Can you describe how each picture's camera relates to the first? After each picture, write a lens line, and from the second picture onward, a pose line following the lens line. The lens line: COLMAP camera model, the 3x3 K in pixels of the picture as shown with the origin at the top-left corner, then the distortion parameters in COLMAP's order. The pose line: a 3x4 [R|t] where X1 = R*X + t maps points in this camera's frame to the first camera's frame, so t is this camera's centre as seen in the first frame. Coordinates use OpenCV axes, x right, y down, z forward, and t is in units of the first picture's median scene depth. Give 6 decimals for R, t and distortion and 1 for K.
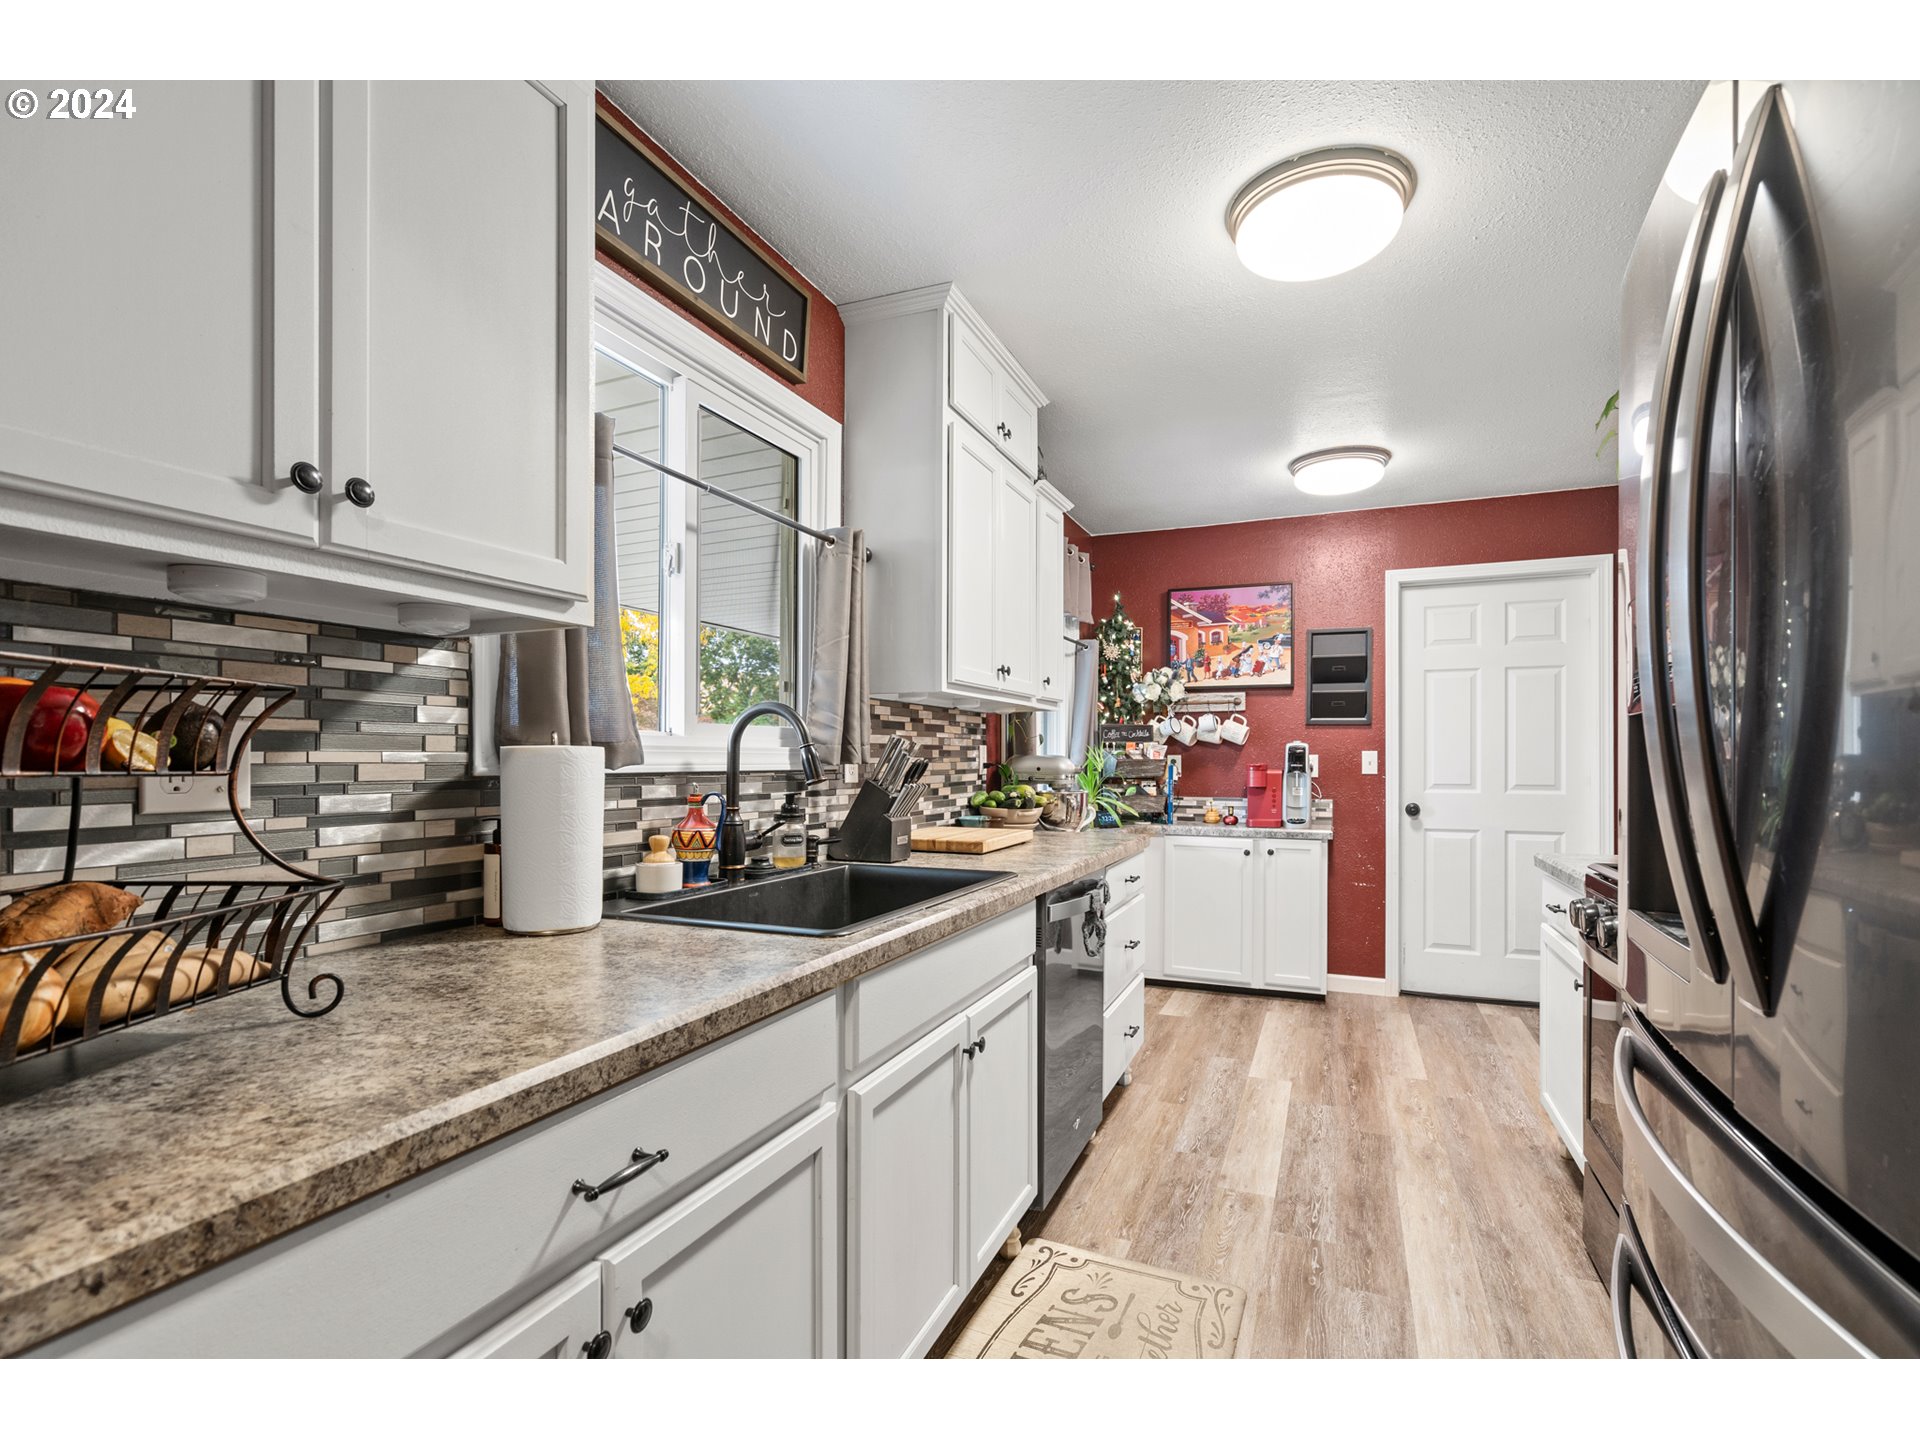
lens RADIAL K [[876.9, 0, 967.6], [0, 876.9, 759.9], [0, 0, 1]] dist [-0.000022, 0.000113]
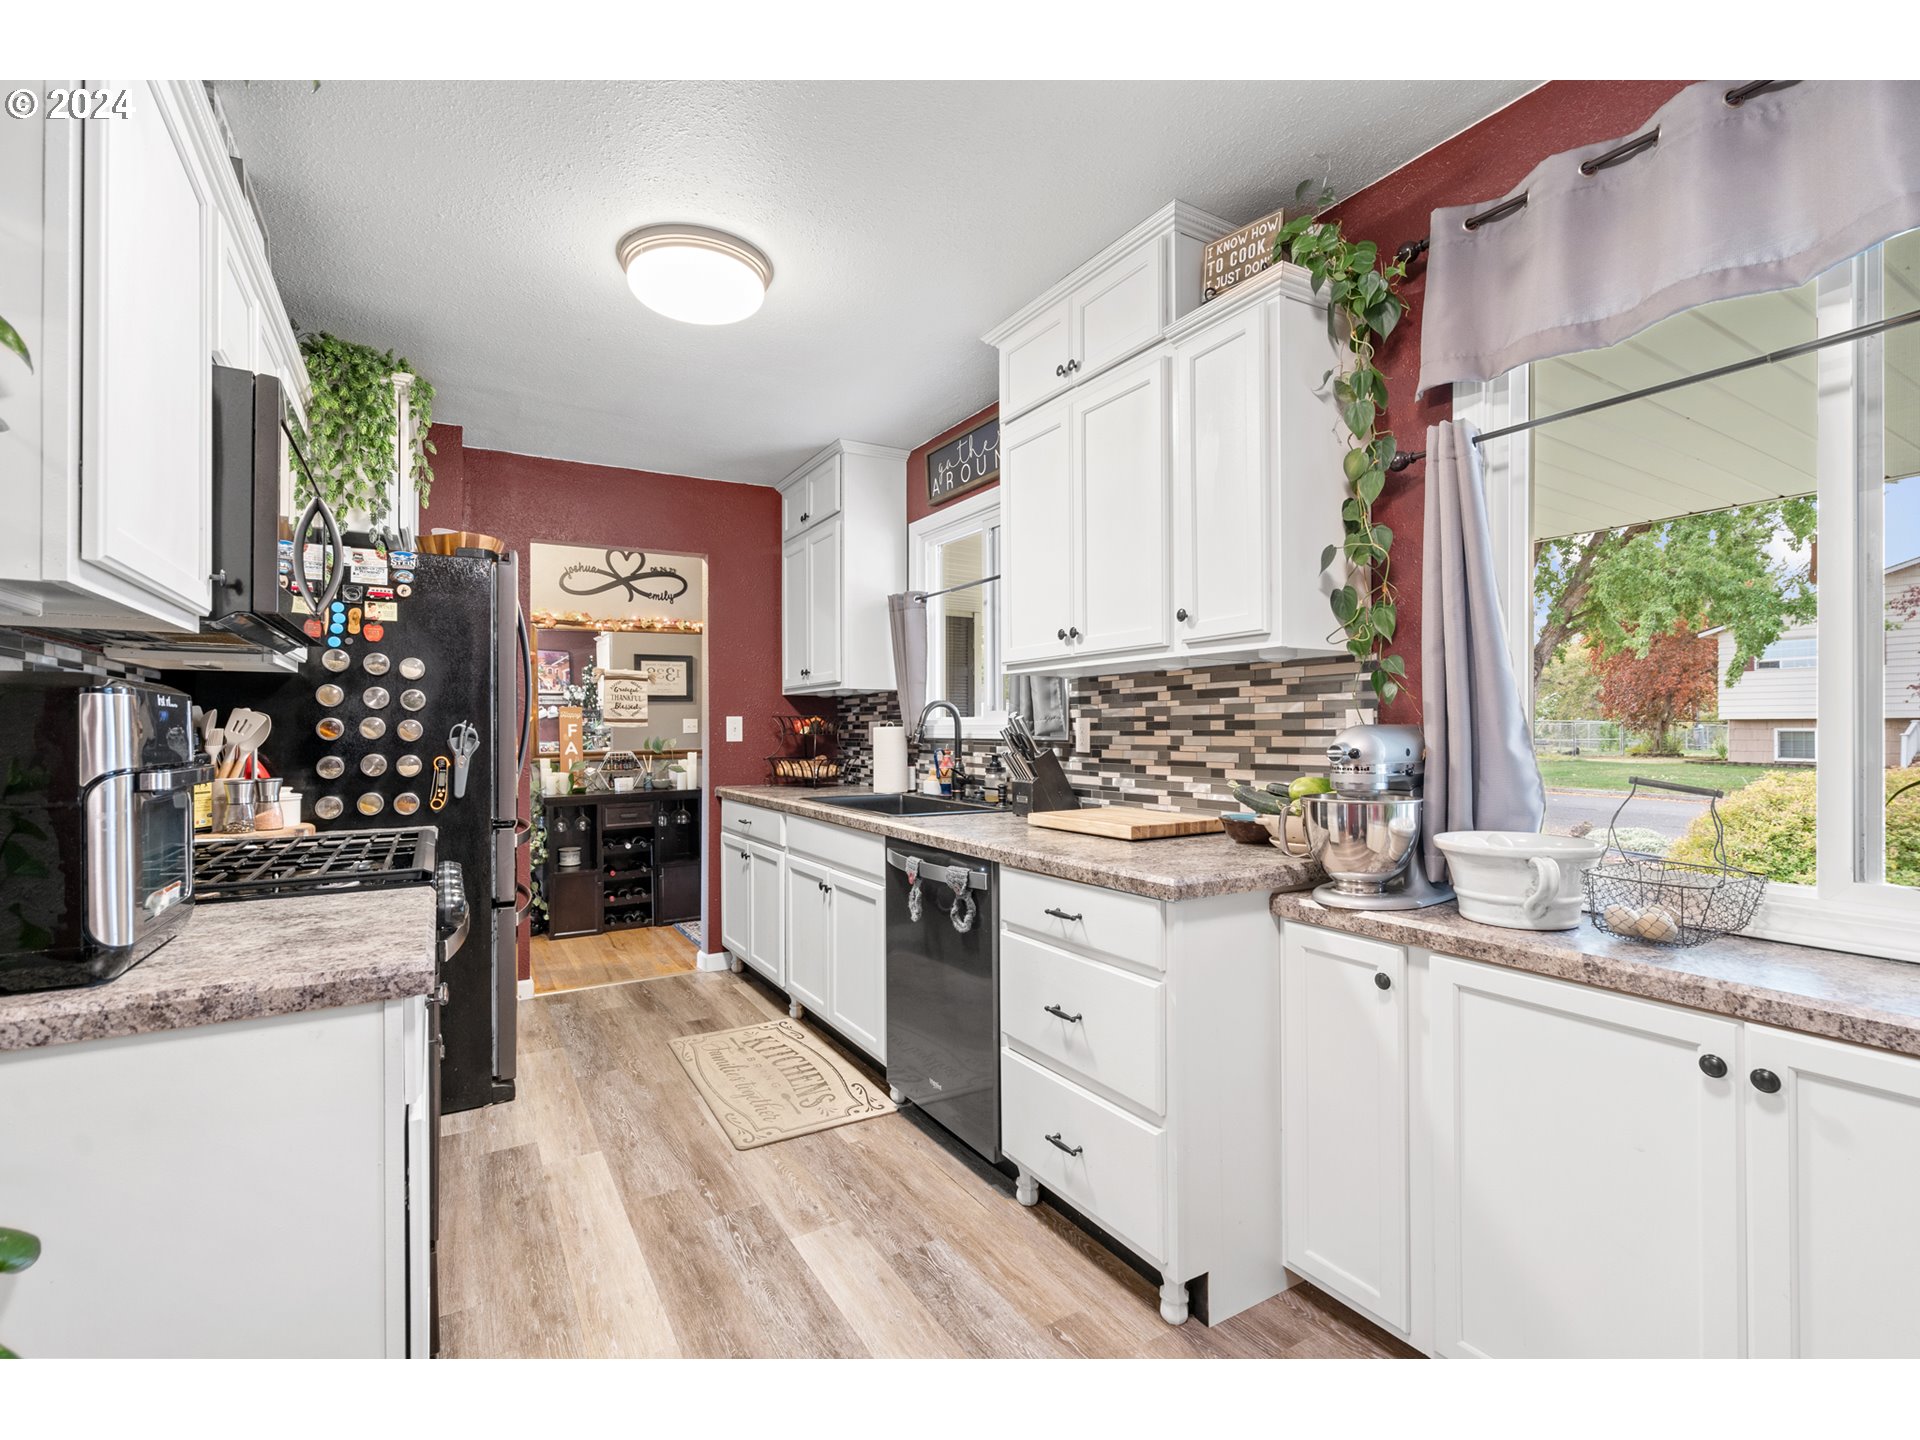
lens RADIAL K [[876.9, 0, 960.5], [0, 876.9, 725.9], [0, 0, 1]] dist [-0.000022, 0.000113]
pose [[-0.582275, -0.007125, -0.812960, 0.944023], [-0.001888, 0.999971, -0.007412, -0.000092], [0.812989, -0.002781, -0.582272, 1.616899]]
